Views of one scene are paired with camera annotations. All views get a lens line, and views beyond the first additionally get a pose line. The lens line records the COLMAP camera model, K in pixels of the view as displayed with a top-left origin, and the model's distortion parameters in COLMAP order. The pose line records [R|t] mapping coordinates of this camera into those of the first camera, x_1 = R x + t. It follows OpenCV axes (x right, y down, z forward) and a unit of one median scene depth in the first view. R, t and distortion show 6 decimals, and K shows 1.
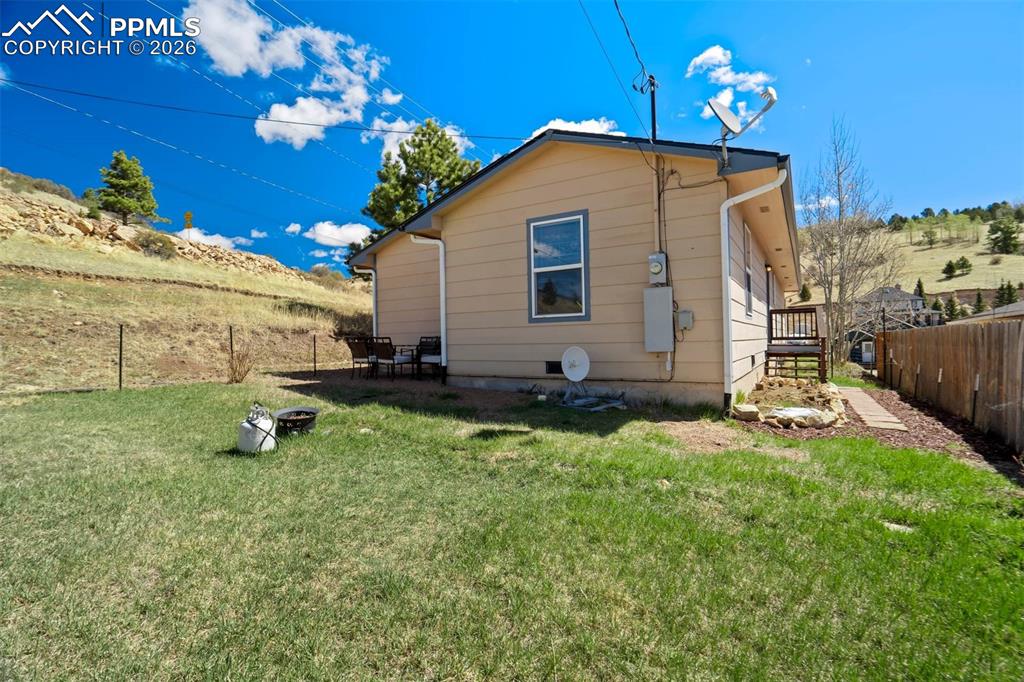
lens RADIAL K [[478.2, 0, 515.2], [0, 478.2, 341.3], [0, 0, 1]] dist [-0.042894, 0.020007]
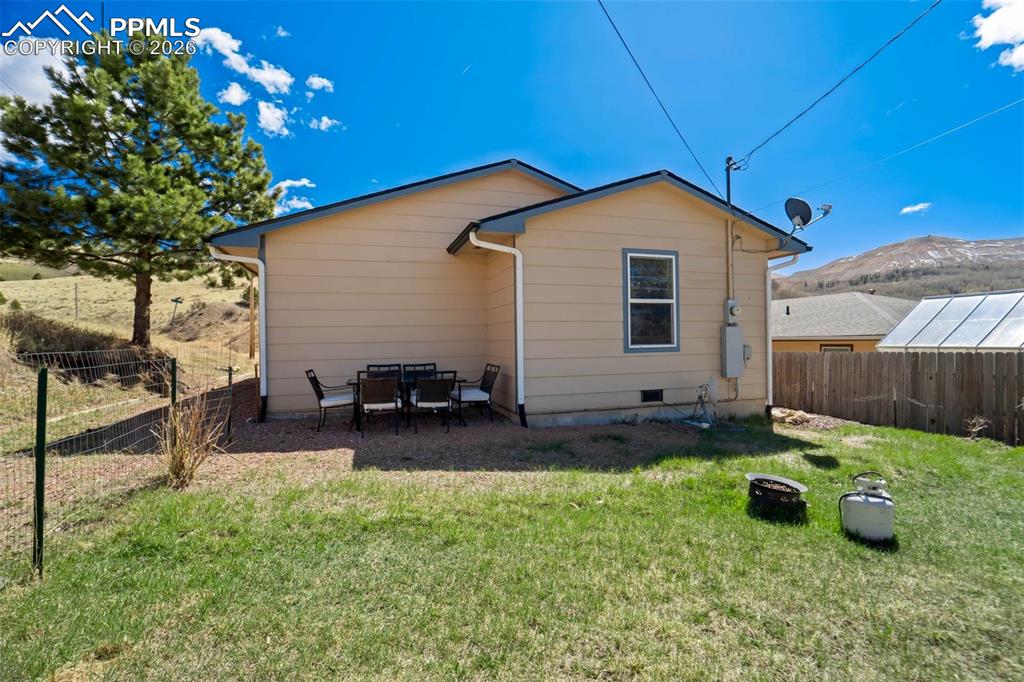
lens RADIAL K [[478.2, 0, 515.2], [0, 478.2, 341.3], [0, 0, 1]] dist [-0.042894, 0.020007]
pose [[0.639894, 0.008700, 0.768414, -0.618658], [0.004986, 0.999868, -0.015473, -0.033939], [-0.768447, 0.013732, 0.639766, 0.382210]]
